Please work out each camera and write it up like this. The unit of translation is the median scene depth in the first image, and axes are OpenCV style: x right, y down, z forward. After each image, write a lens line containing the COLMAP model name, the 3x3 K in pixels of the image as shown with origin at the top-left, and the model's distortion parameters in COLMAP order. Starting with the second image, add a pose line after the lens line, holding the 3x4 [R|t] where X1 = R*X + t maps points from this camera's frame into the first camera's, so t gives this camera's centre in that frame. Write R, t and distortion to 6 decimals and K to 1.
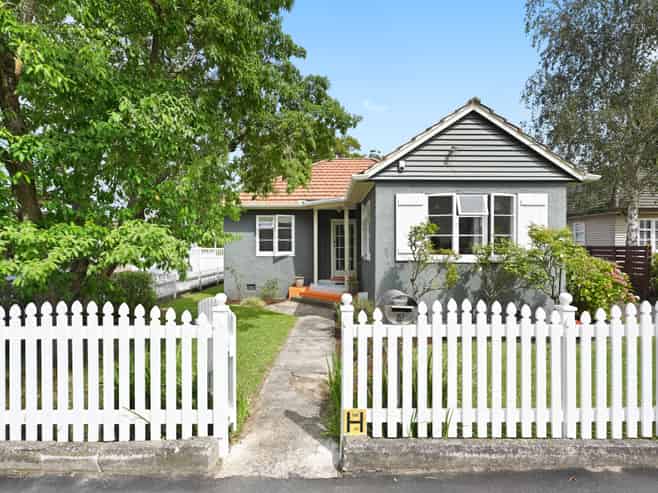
lens RADIAL K [[310.2, 0, 329.0], [0, 310.2, 246.5], [0, 0, 1]] dist [-0.000281, -0.000260]
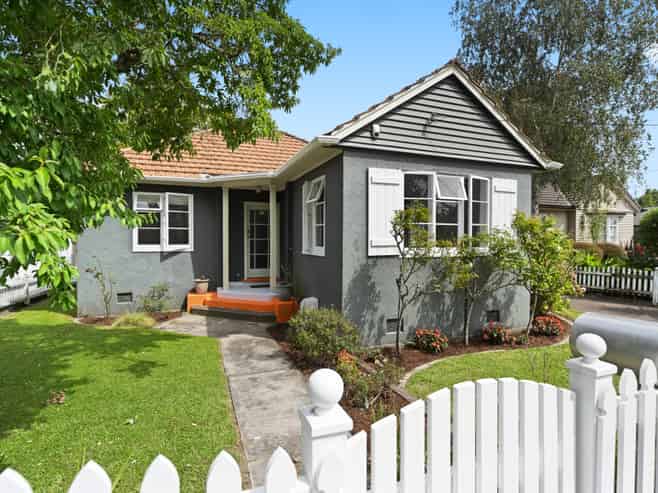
lens RADIAL K [[341.5, 0, 329.0], [0, 341.5, 246.5], [0, 0, 1]] dist [-0.000935, -0.000775]
pose [[0.934672, -0.004814, 0.355477, -0.170592], [-0.002503, 0.999794, 0.020119, 0.006288], [-0.355501, -0.019695, 0.934468, 0.250398]]
